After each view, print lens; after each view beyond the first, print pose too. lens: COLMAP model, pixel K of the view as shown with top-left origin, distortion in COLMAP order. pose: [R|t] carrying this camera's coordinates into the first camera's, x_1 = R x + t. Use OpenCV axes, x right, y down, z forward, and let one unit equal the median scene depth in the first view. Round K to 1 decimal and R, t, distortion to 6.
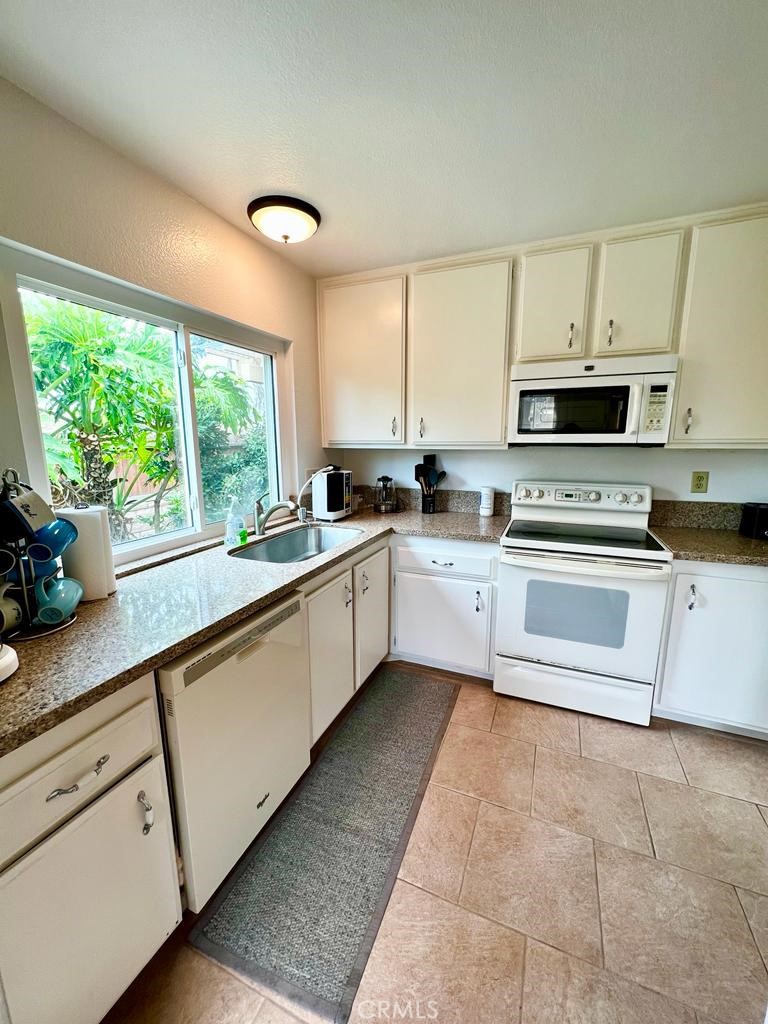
lens RADIAL K [[408.3, 0, 383.0], [0, 408.3, 513.3], [0, 0, 1]] dist [0.000651, -0.000283]
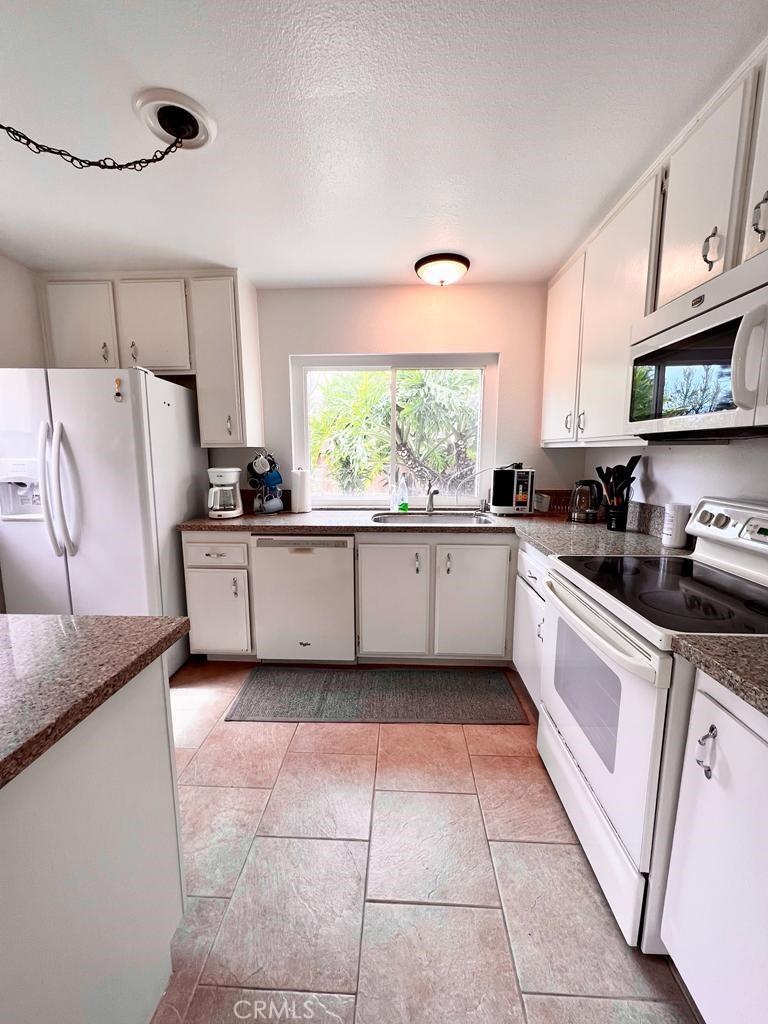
lens RADIAL K [[408.3, 0, 382.6], [0, 408.3, 513.4], [0, 0, 1]] dist [0.000651, -0.000283]
pose [[0.348373, 0.143884, -0.926247, 0.939213], [-0.169741, 0.981496, 0.088624, -0.034927], [0.921859, 0.126348, 0.366350, 0.417718]]
